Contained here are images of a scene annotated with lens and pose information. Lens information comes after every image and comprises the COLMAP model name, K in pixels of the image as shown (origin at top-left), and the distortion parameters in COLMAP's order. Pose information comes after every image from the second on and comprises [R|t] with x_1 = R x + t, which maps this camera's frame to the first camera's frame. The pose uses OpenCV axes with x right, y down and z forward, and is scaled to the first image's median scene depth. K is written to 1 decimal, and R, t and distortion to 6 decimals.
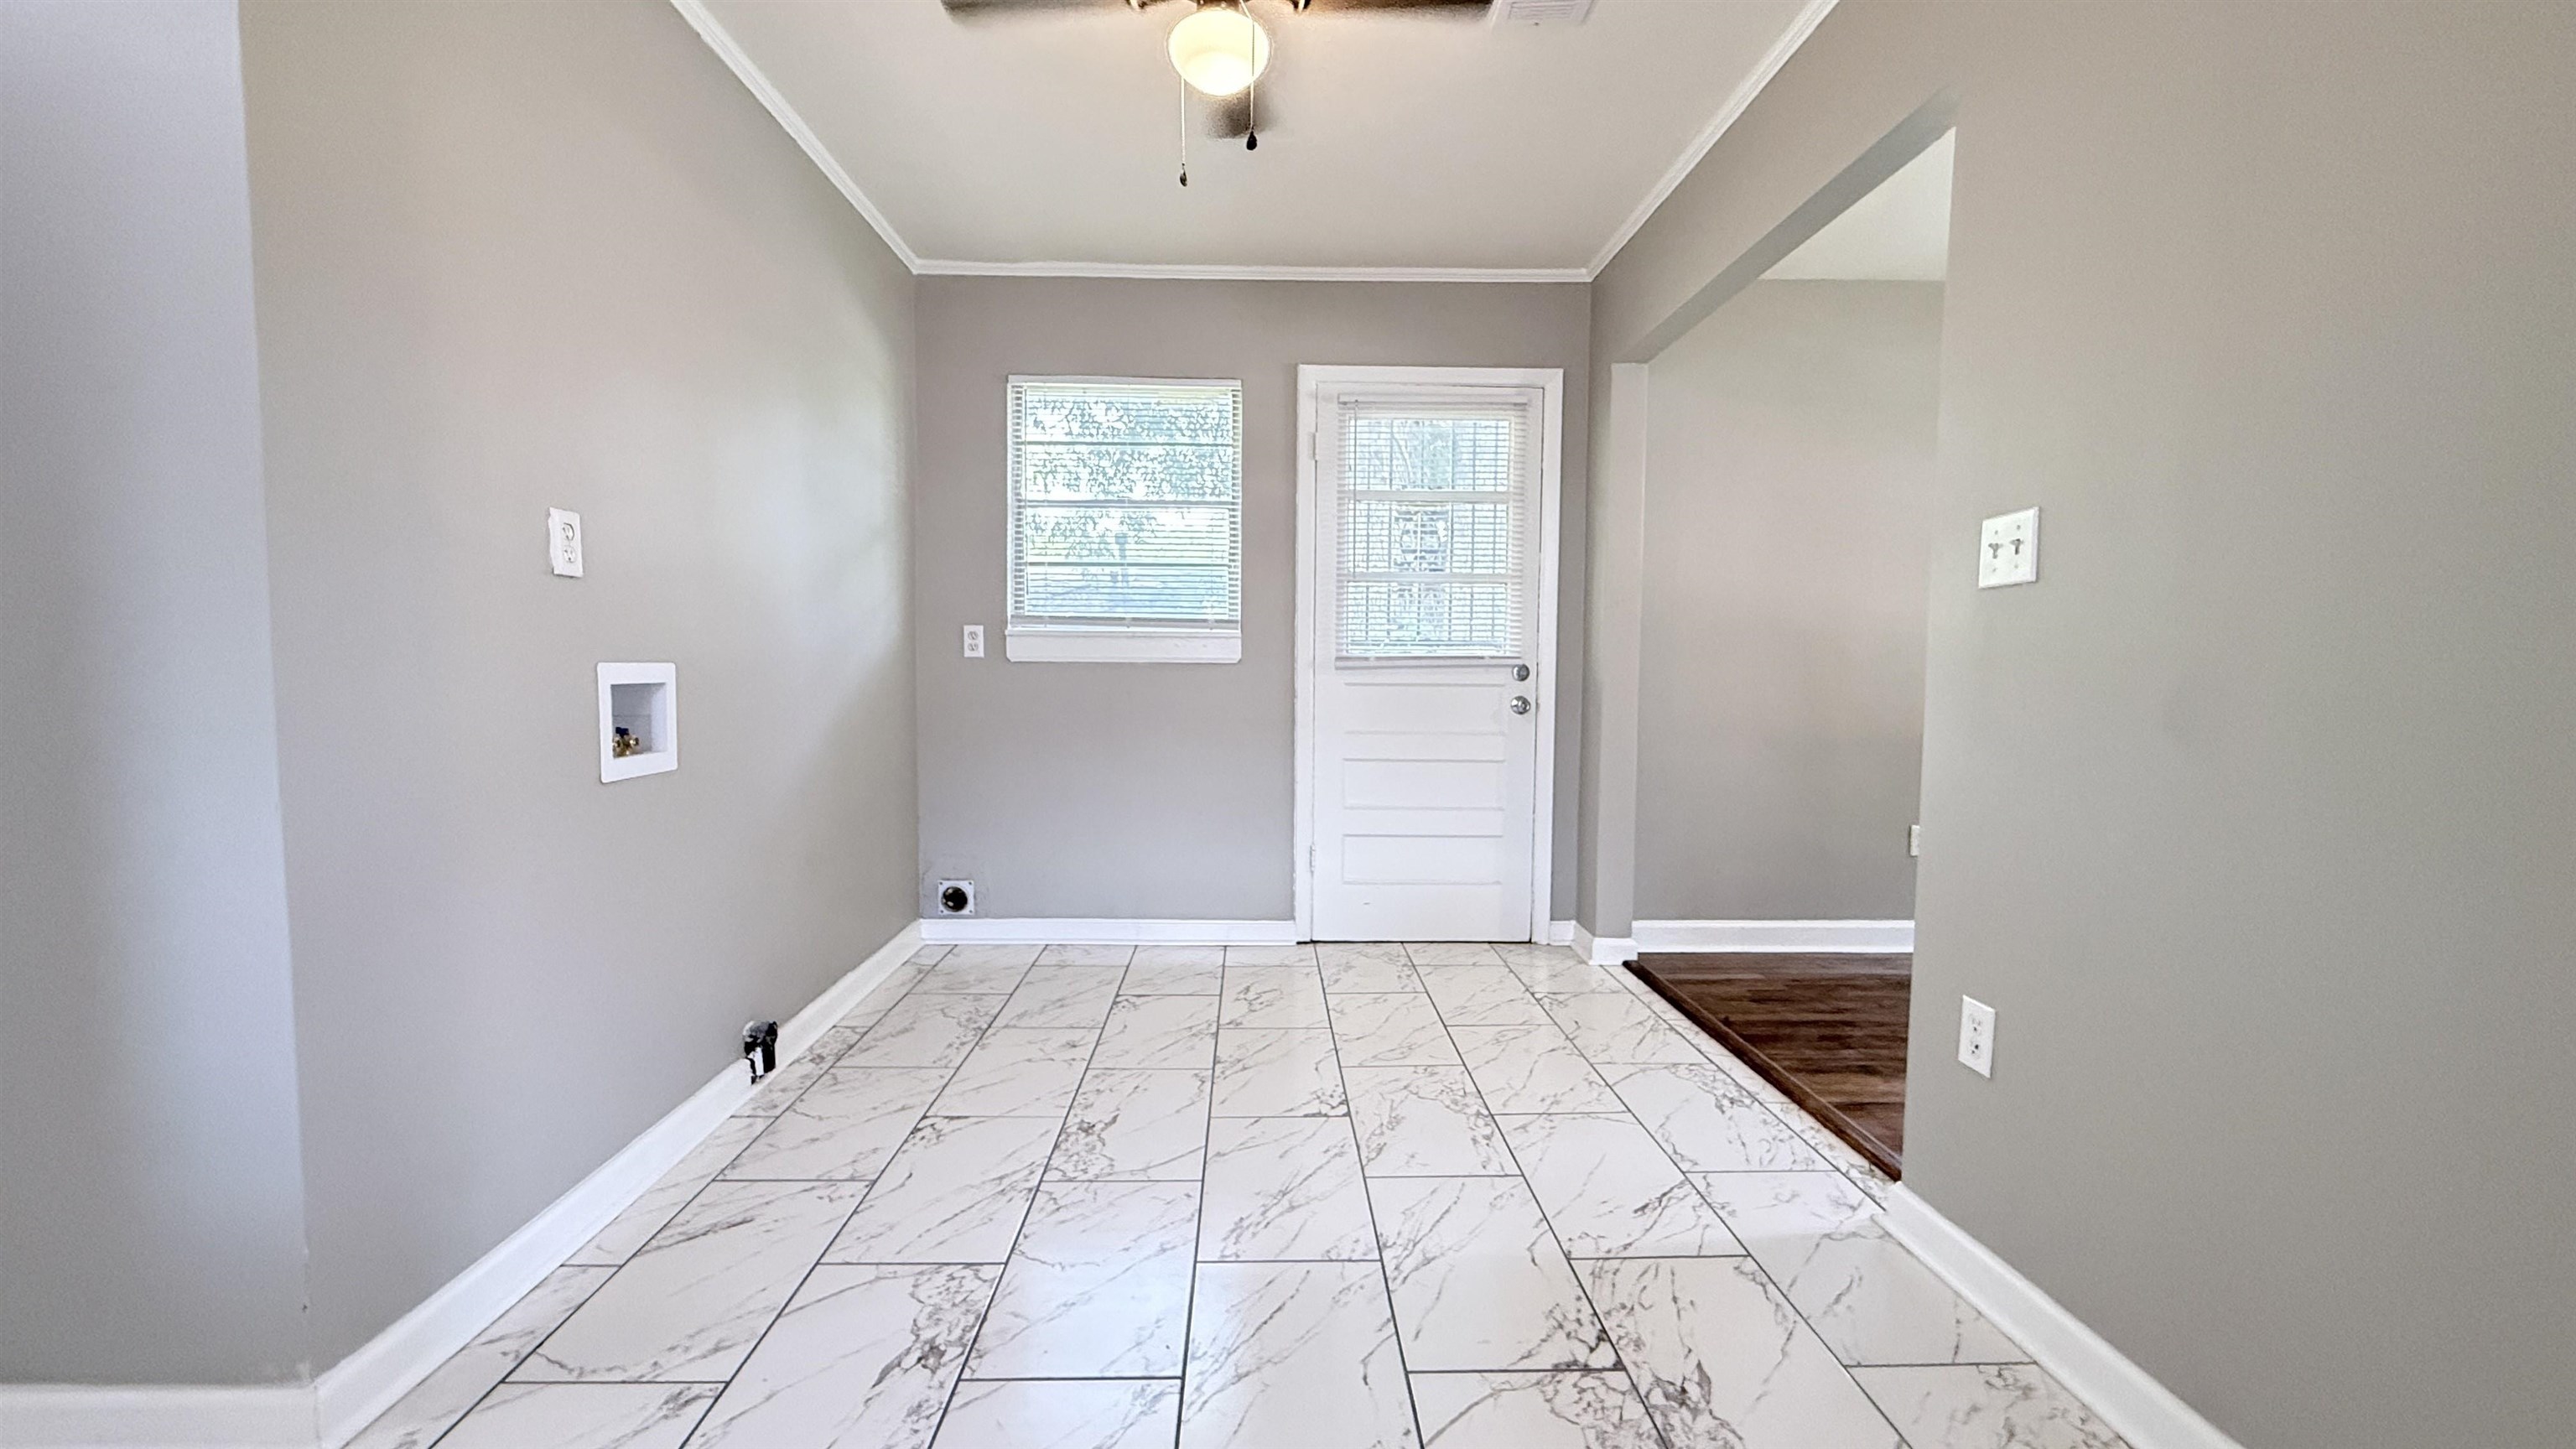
lens RADIAL K [[1017.4, 0, 1276.4], [0, 1017.4, 710.0], [0, 0, 1]] dist [0.000832, 0.000819]
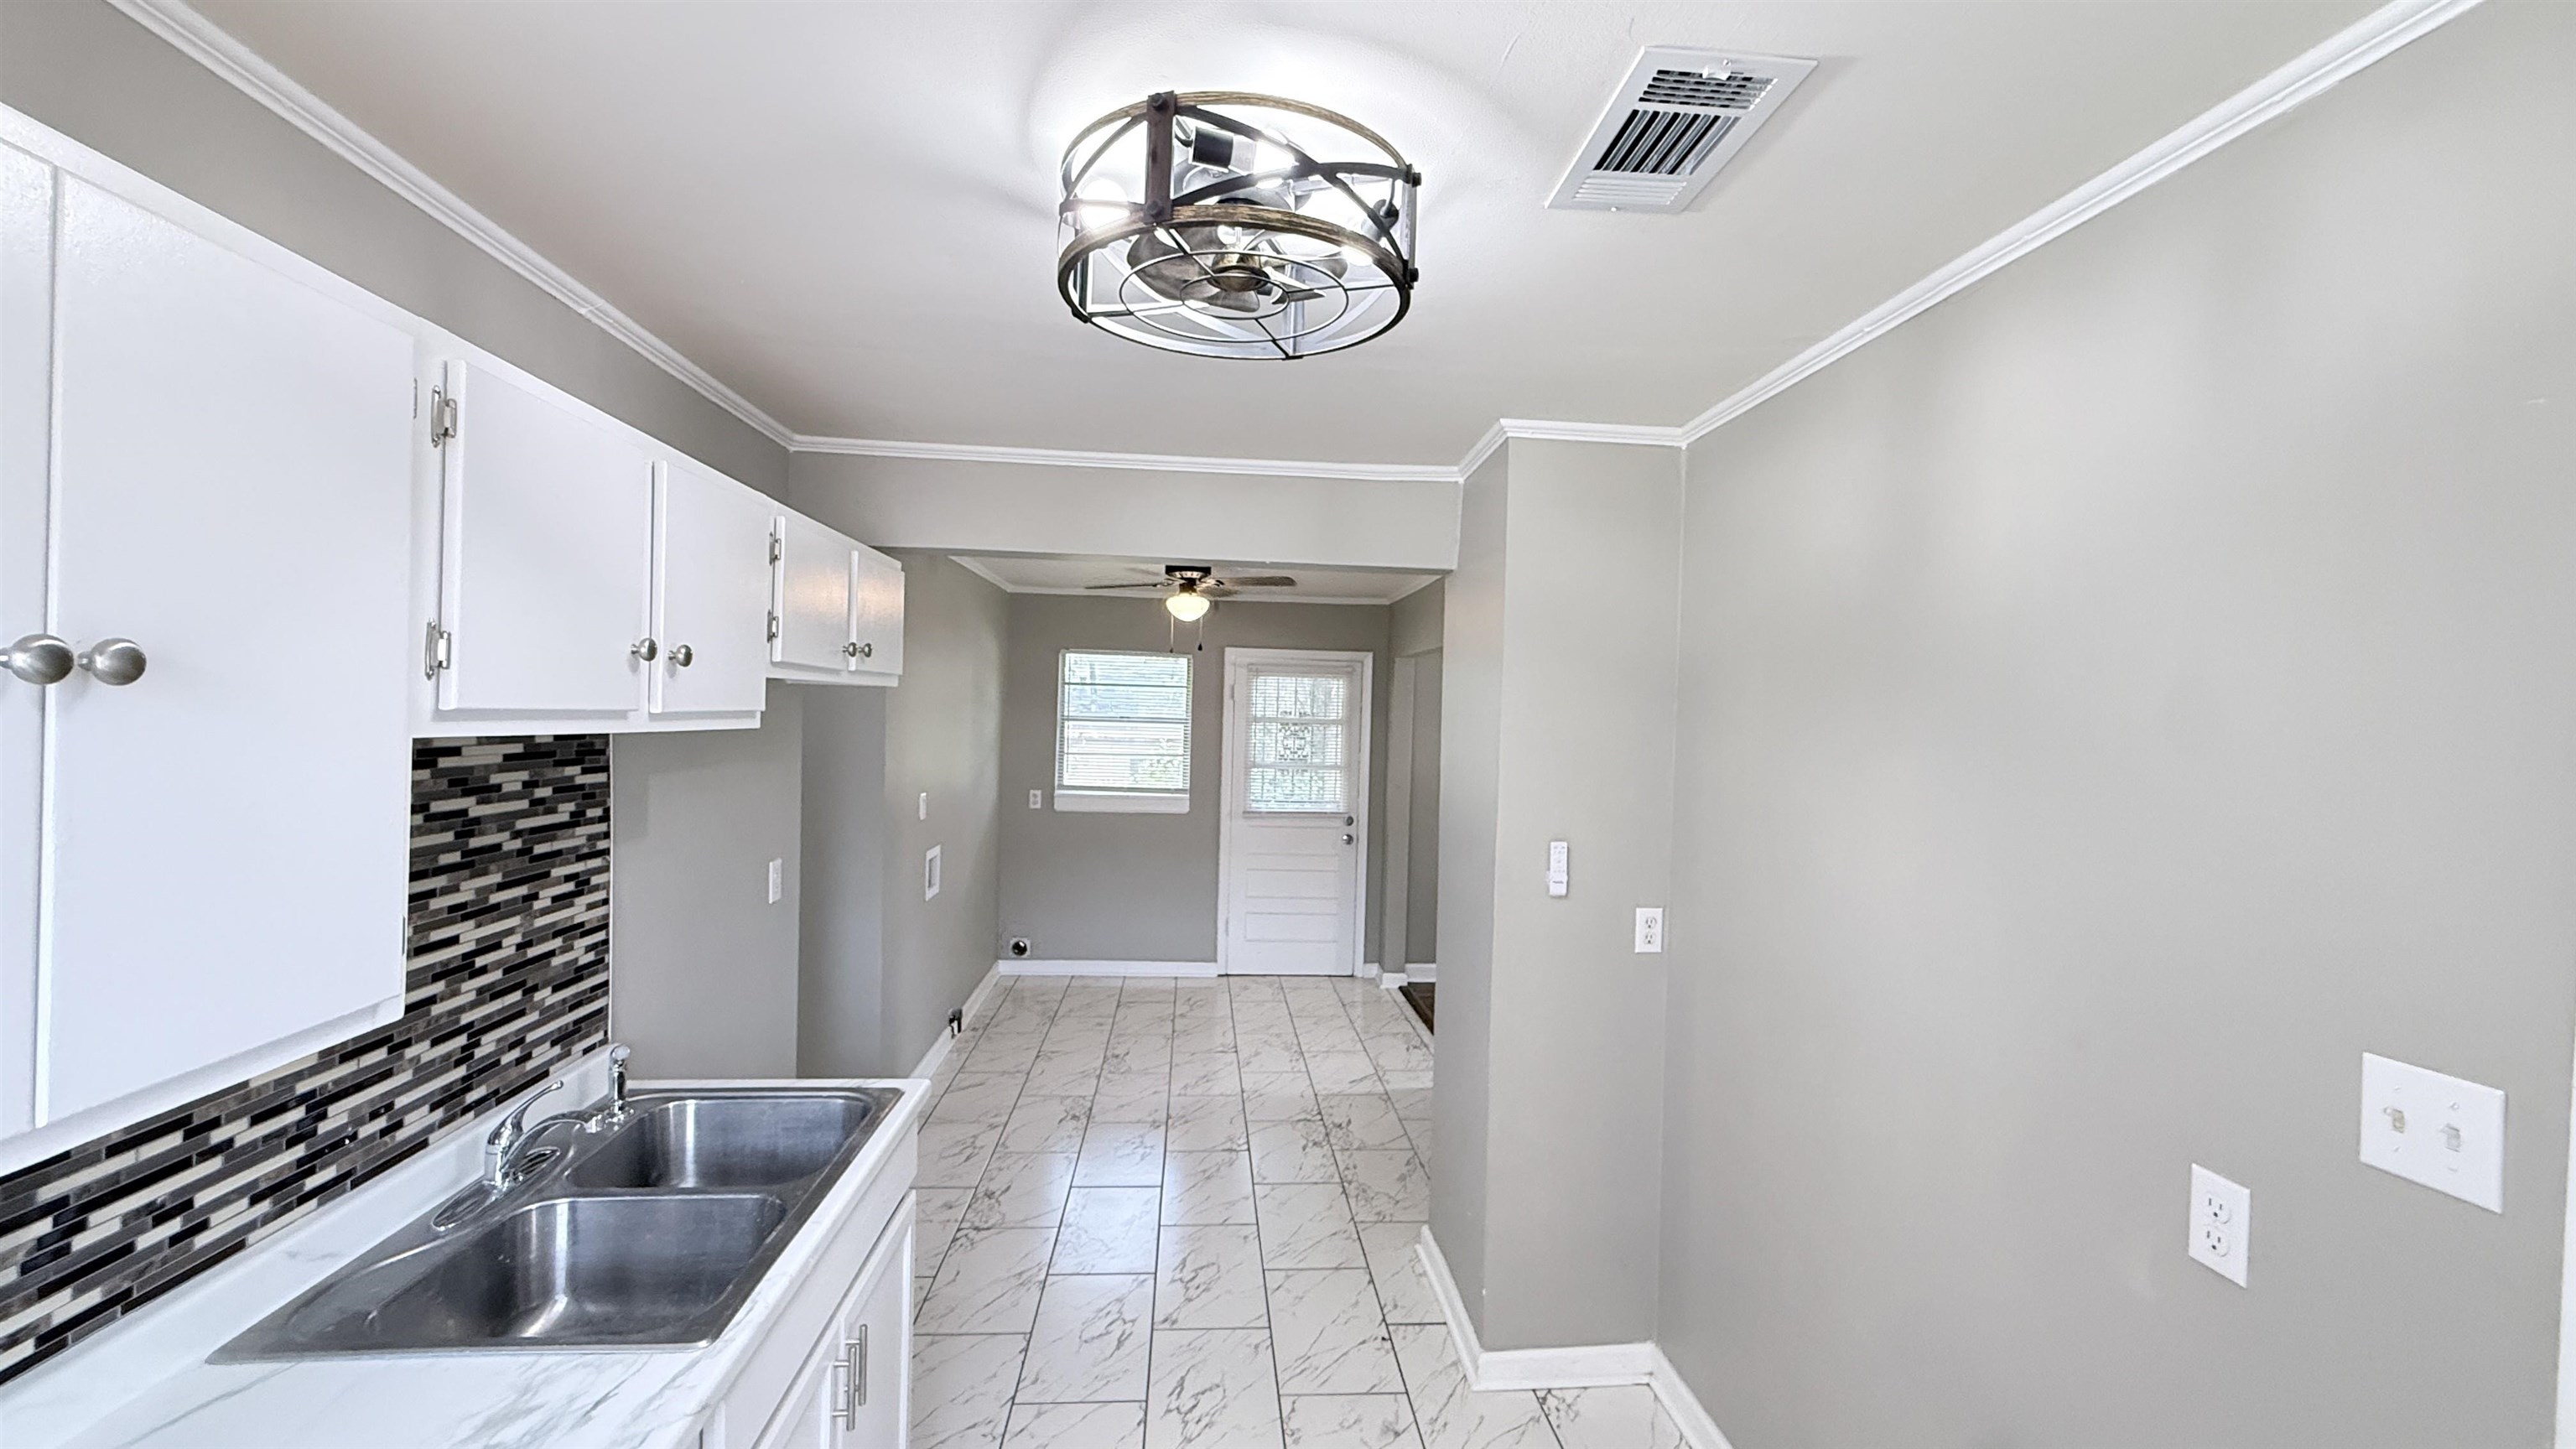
lens RADIAL K [[1017.4, 0, 1279.2], [0, 1017.4, 709.4], [0, 0, 1]] dist [0.000832, 0.000819]
pose [[0.997808, 0.022162, 0.062349, 0.008643], [-0.019380, 0.998804, -0.044884, -0.177895], [-0.063270, 0.043577, 0.997045, -0.905230]]
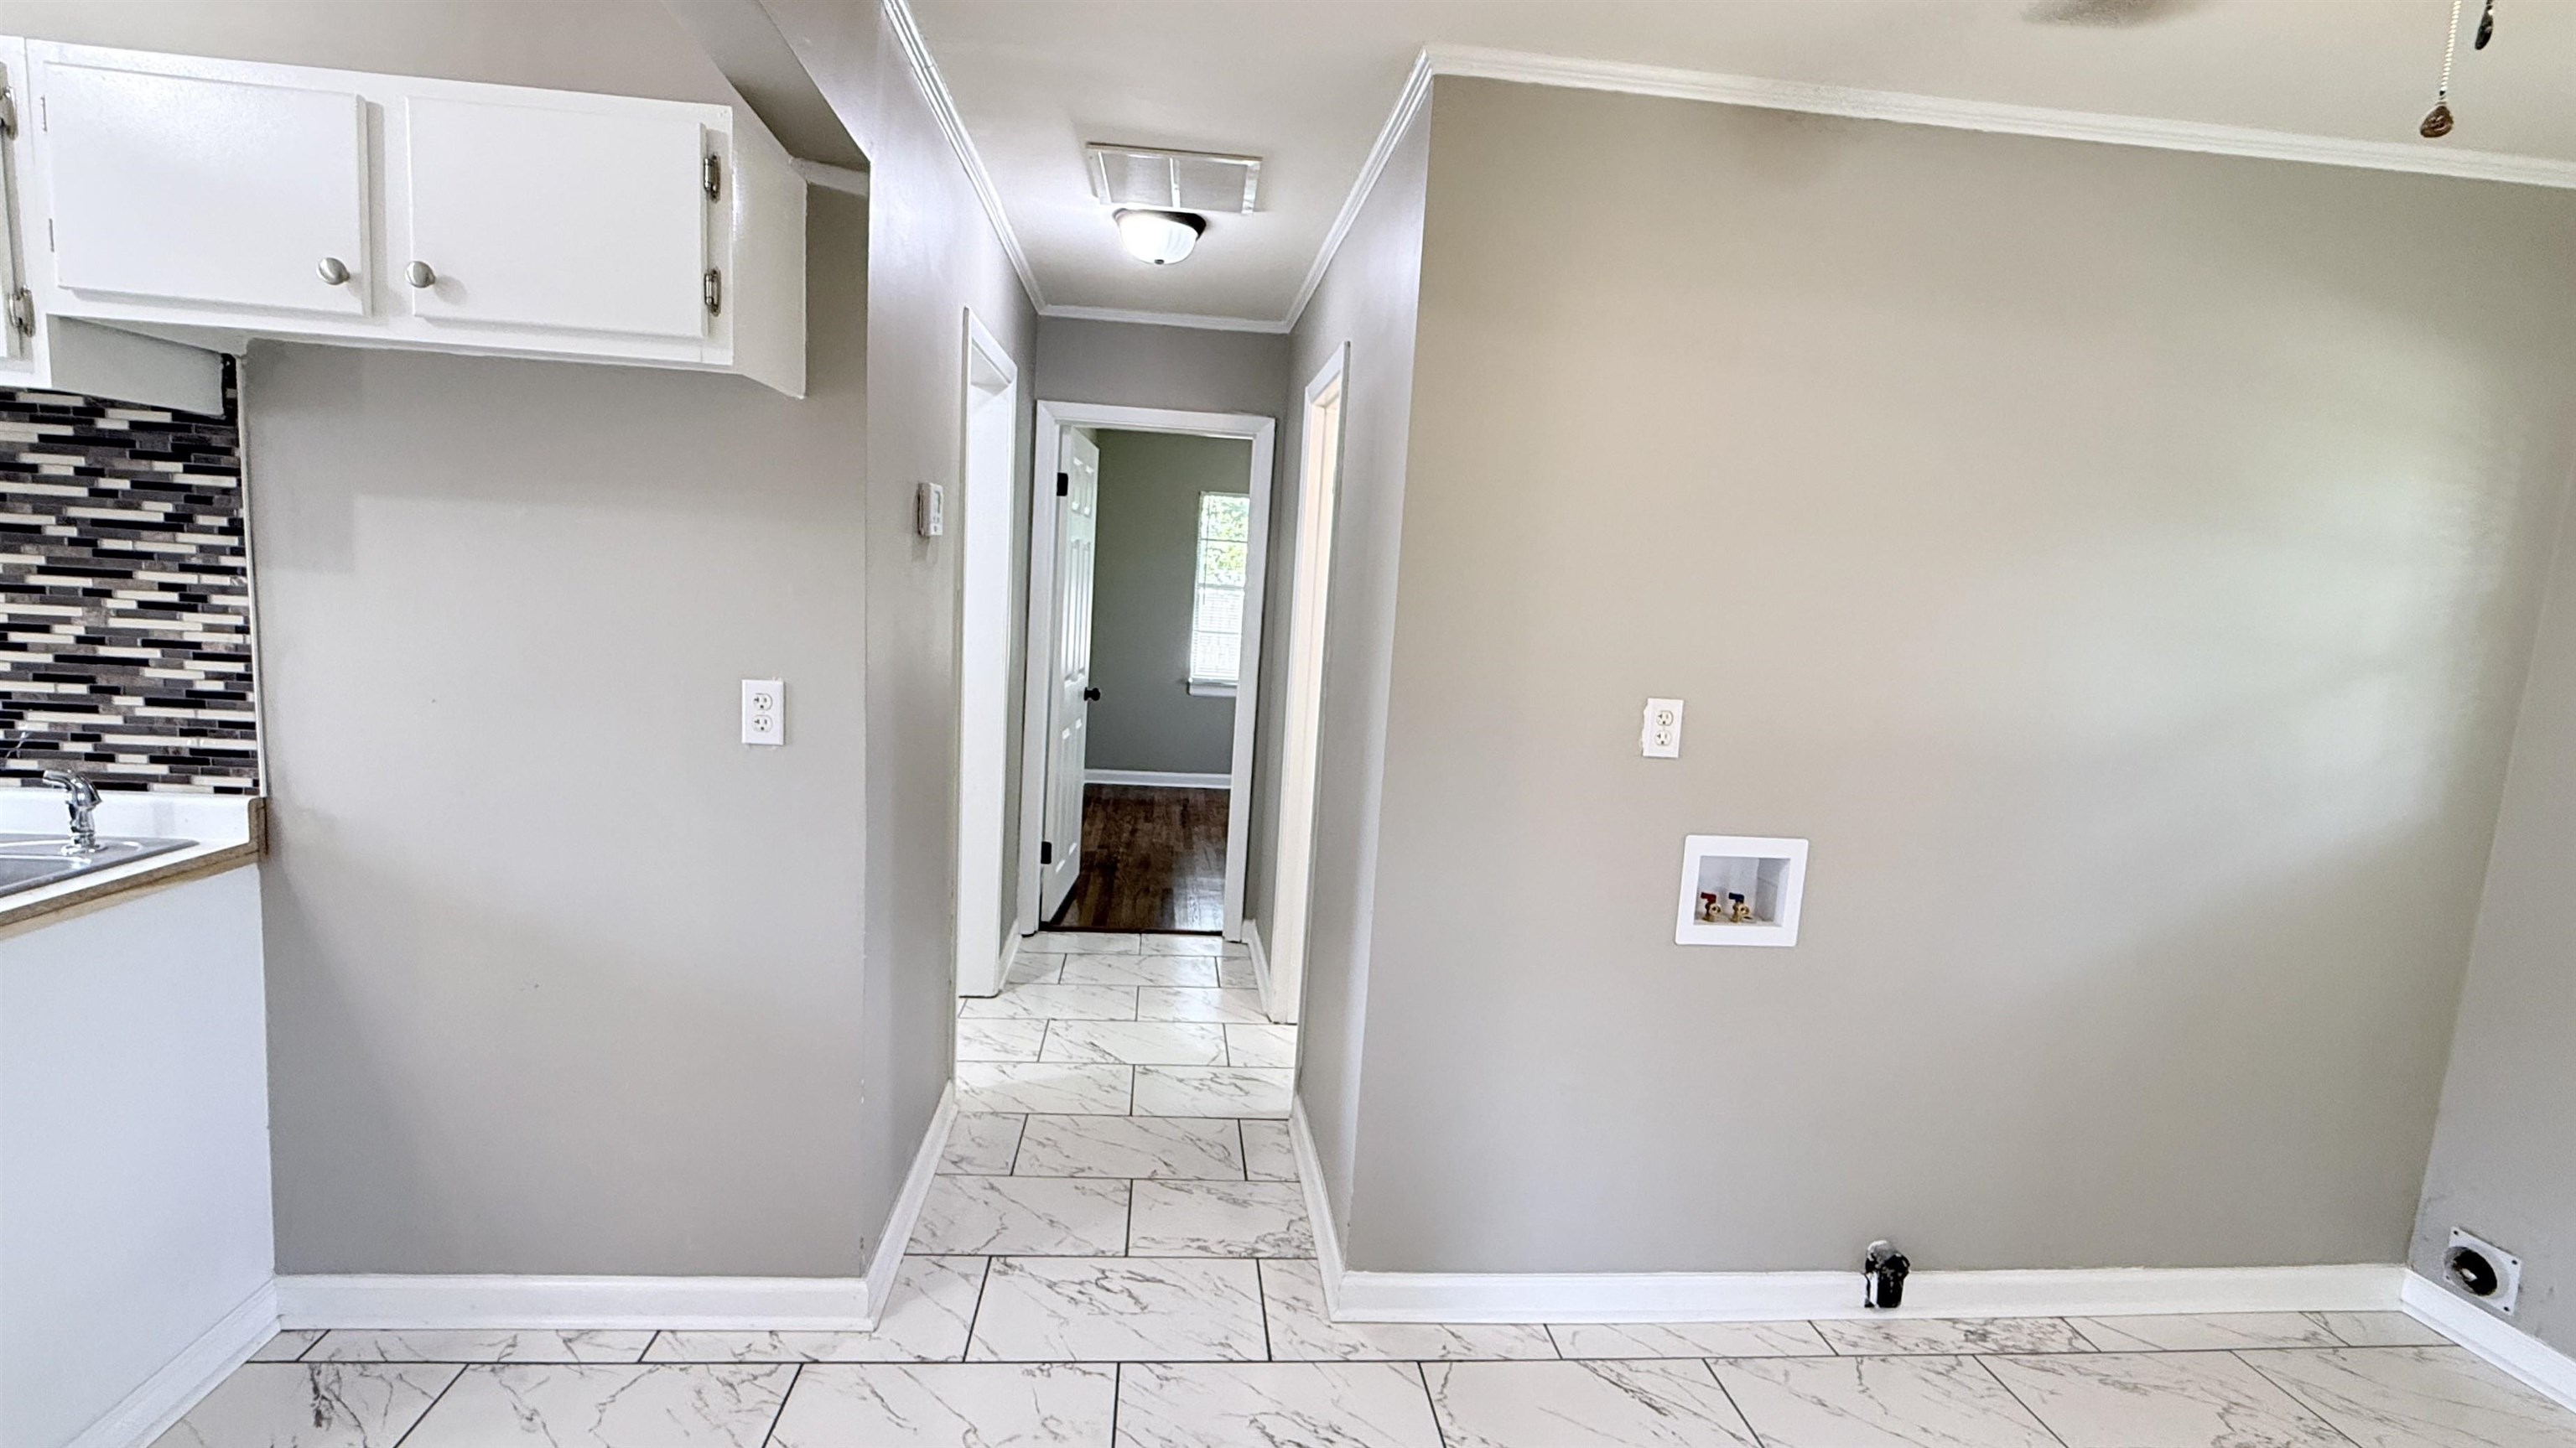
lens RADIAL K [[1154.5, 0, 1287.4], [0, 1154.5, 735.1], [0, 0, 1]] dist [-0.005636, -0.001289]
pose [[0.069140, 0.147418, -0.986655, 0.287396], [-0.103096, 0.984782, 0.139914, -0.166224], [0.992266, 0.092047, 0.083286, 0.288603]]
